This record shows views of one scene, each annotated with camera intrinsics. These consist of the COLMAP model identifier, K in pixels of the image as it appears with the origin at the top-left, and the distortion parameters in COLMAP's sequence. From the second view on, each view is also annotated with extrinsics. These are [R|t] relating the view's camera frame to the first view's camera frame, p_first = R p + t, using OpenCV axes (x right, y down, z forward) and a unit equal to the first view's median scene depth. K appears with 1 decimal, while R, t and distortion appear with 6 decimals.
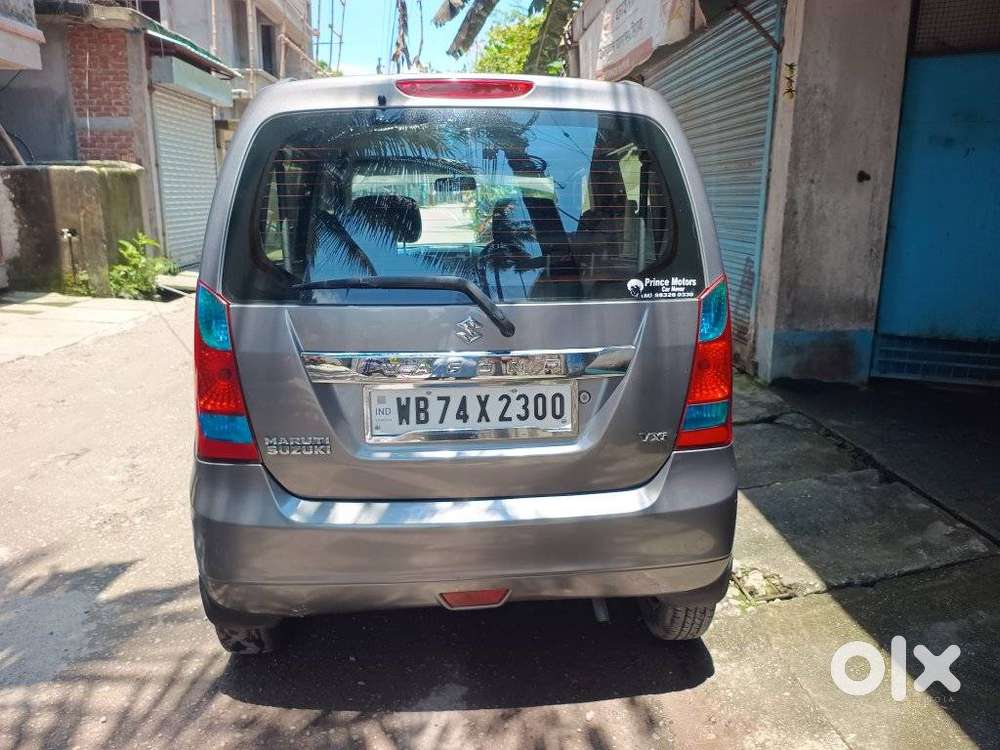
lens RADIAL K [[742.0, 0, 500.0], [0, 742.0, 375.0], [0, 0, 1]] dist [0.016858, -0.060574]
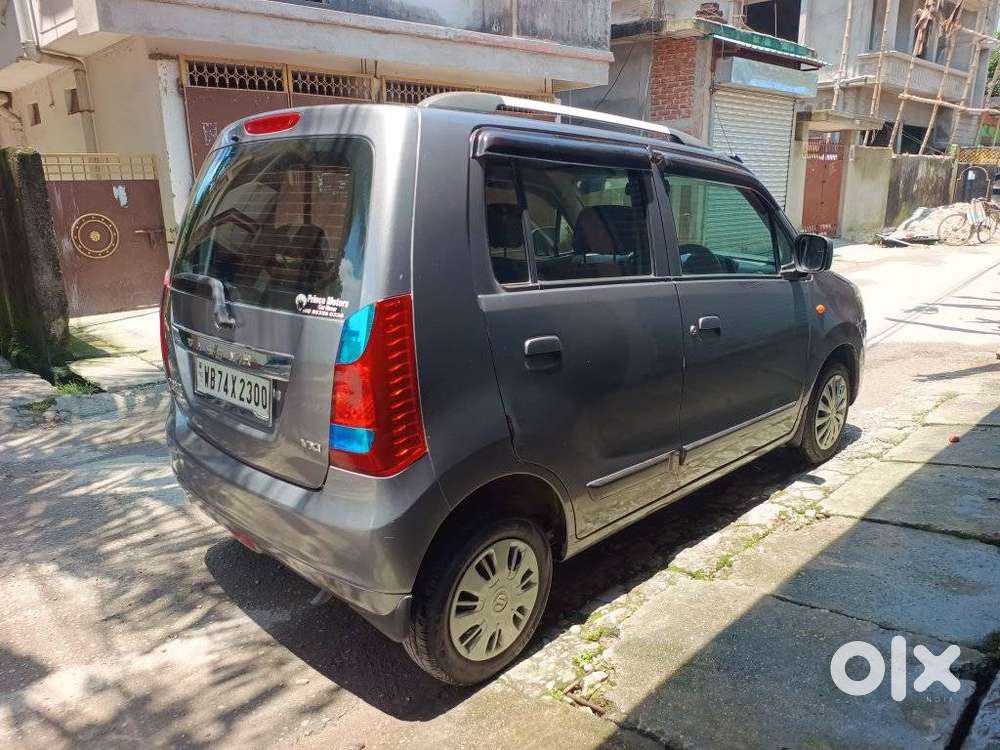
lens RADIAL K [[737.0, 0, 506.0], [0, 737.0, 381.0], [0, 0, 1]] dist [0.021328, -0.056013]
pose [[0.645607, 0.184174, -0.741129, 0.676097], [-0.166636, 0.981072, 0.098642, -0.091728], [0.745268, 0.059815, 0.664077, 0.296432]]
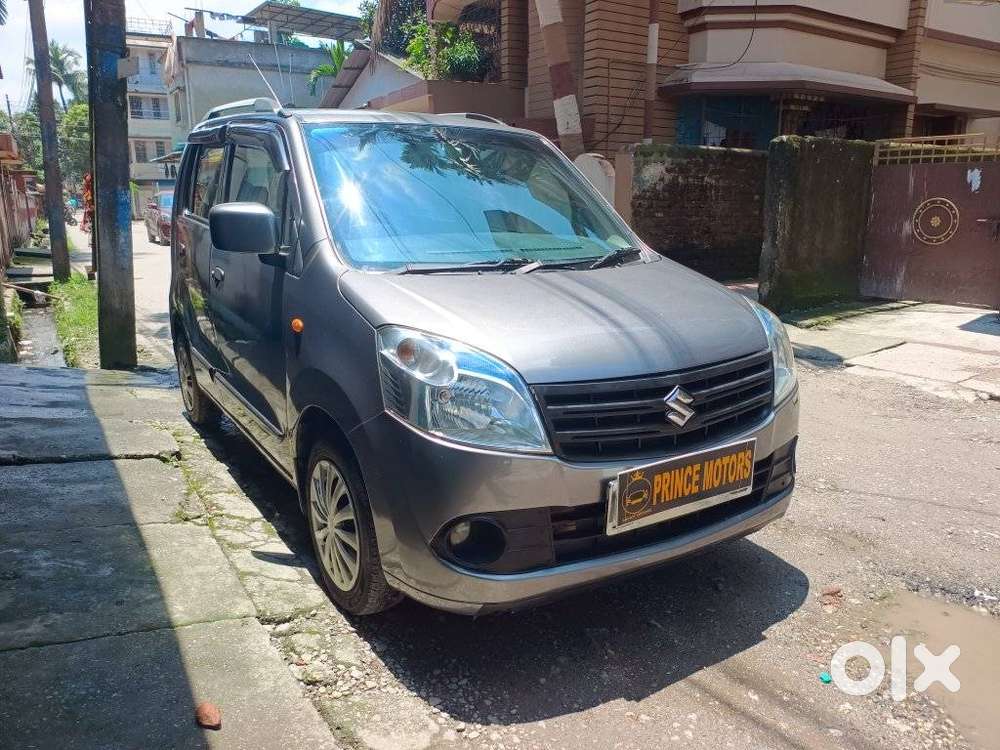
lens RADIAL K [[739.4, 0, 505.7], [0, 739.4, 371.3], [0, 0, 1]] dist [0.016889, -0.050426]
pose [[-0.881967, 0.105365, -0.459382, 0.300084], [-0.111157, 0.900693, 0.419996, -0.451627], [0.458015, 0.421487, -0.782669, 2.048941]]
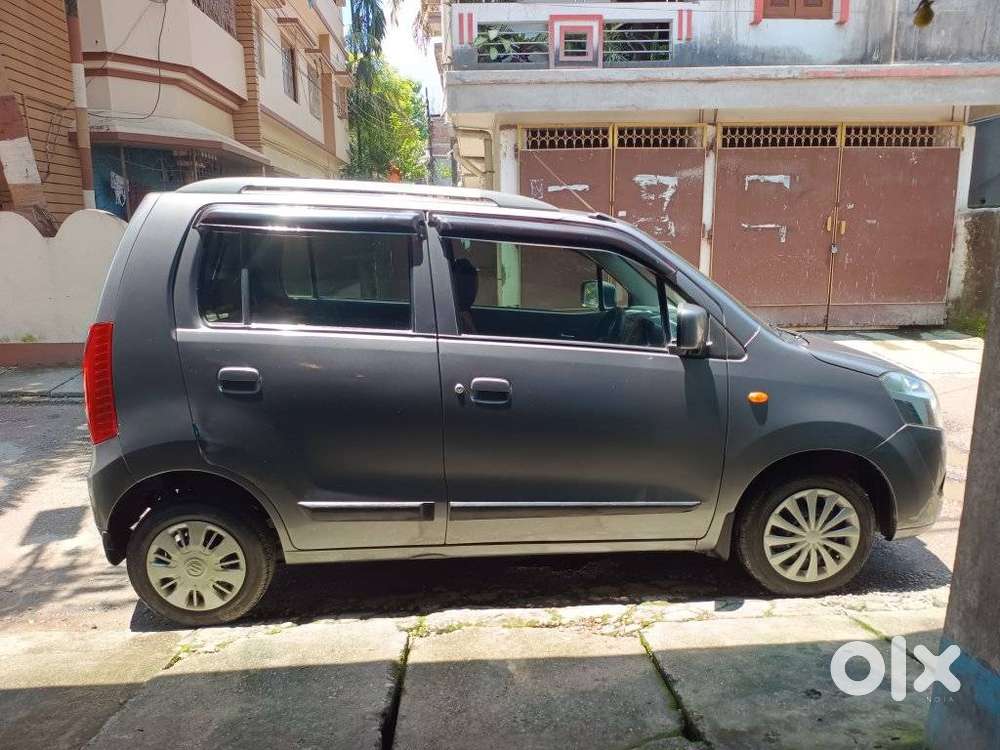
lens RADIAL K [[742.0, 0, 500.0], [0, 742.0, 375.0], [0, 0, 1]] dist [0.016858, -0.060574]
pose [[-0.023864, 0.187137, -0.982044, 1.020761], [-0.222862, 0.956608, 0.187706, -0.290621], [0.974558, 0.223340, 0.018877, 1.048312]]
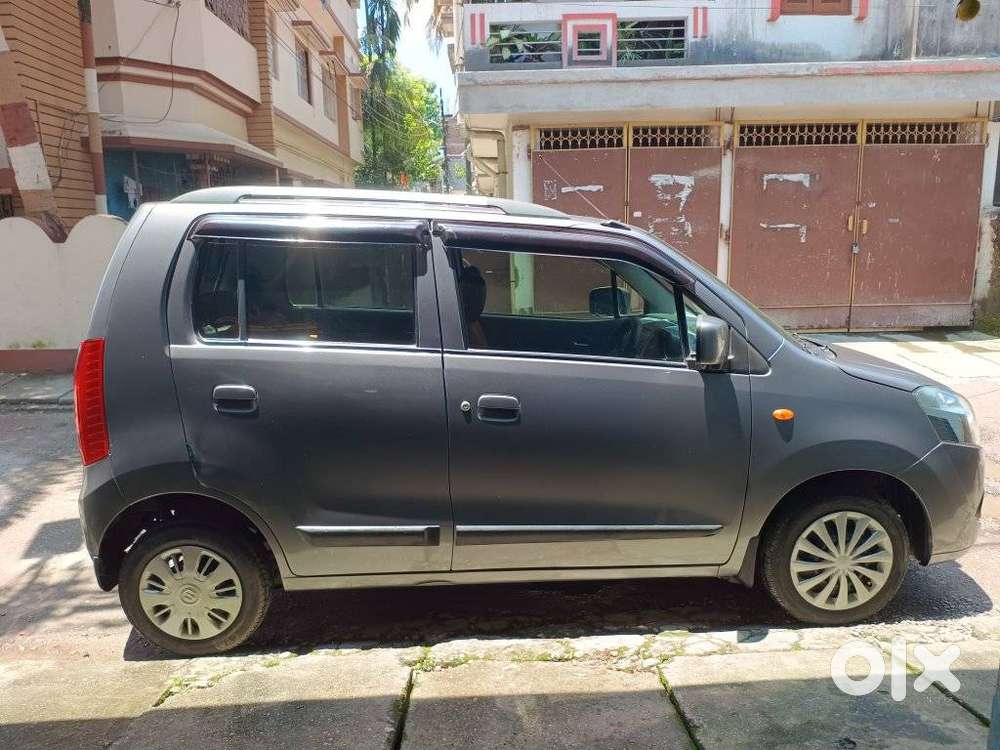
lens RADIAL K [[743.3, 0, 499.4], [0, 743.3, 362.3], [0, 0, 1]] dist [0.010745, -0.055812]
pose [[-0.045076, 0.172796, -0.983926, 0.971922], [-0.215590, 0.960035, 0.178477, -0.303968], [0.975443, 0.220170, -0.006021, 1.052699]]
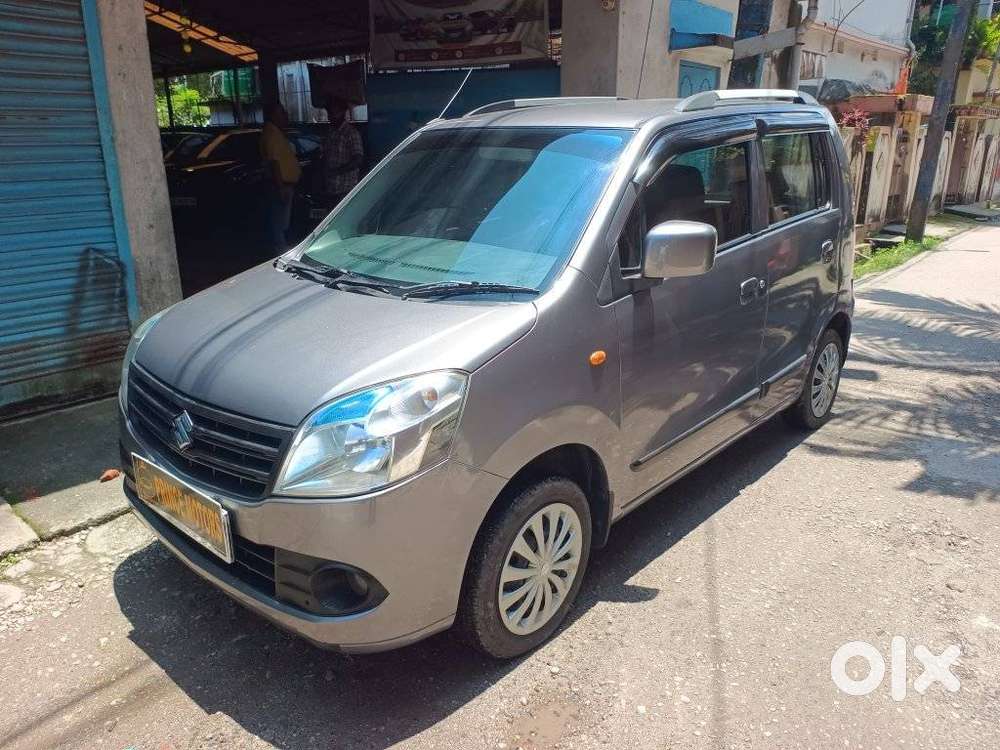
lens RADIAL K [[742.0, 0, 500.0], [0, 742.0, 375.0], [0, 0, 1]] dist [0.016858, -0.060574]
pose [[-0.693370, -0.211561, 0.688825, -0.725221], [0.167065, 0.882684, 0.439270, -0.456849], [-0.700947, 0.419655, -0.576682, 1.800866]]
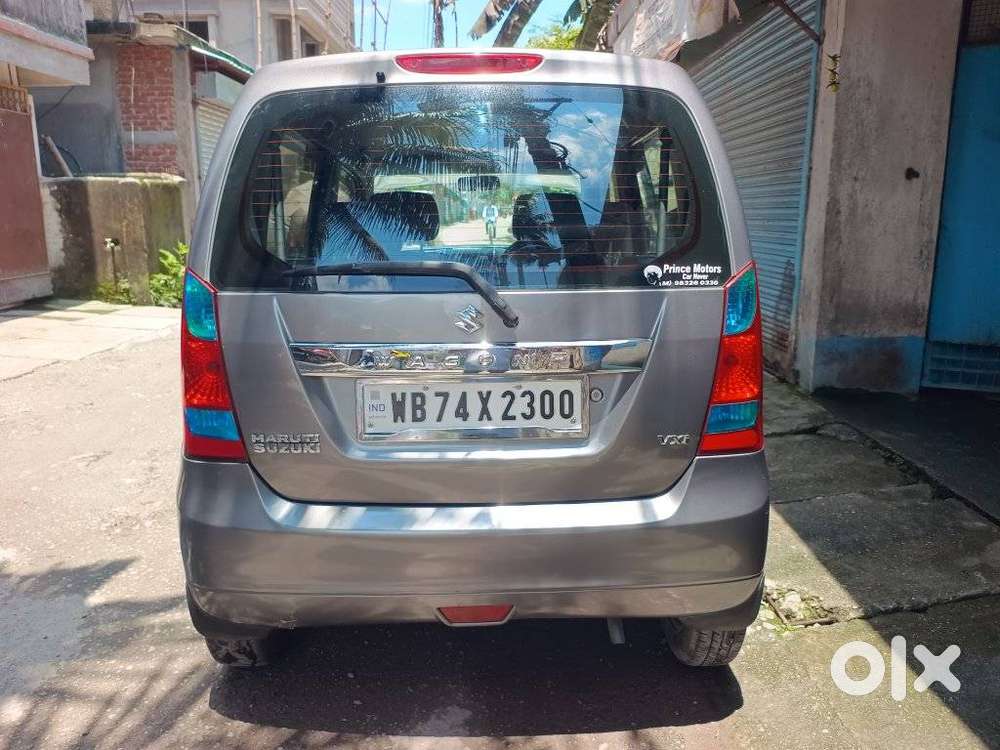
lens RADIAL K [[741.2, 0, 491.6], [0, 741.2, 366.2], [0, 0, 1]] dist [0.006095, -0.041045]
pose [[0.997887, 0.006989, -0.064589, 0.025484], [-0.008920, 0.999520, -0.029655, 0.013245], [0.064351, 0.030169, 0.997471, 0.048234]]
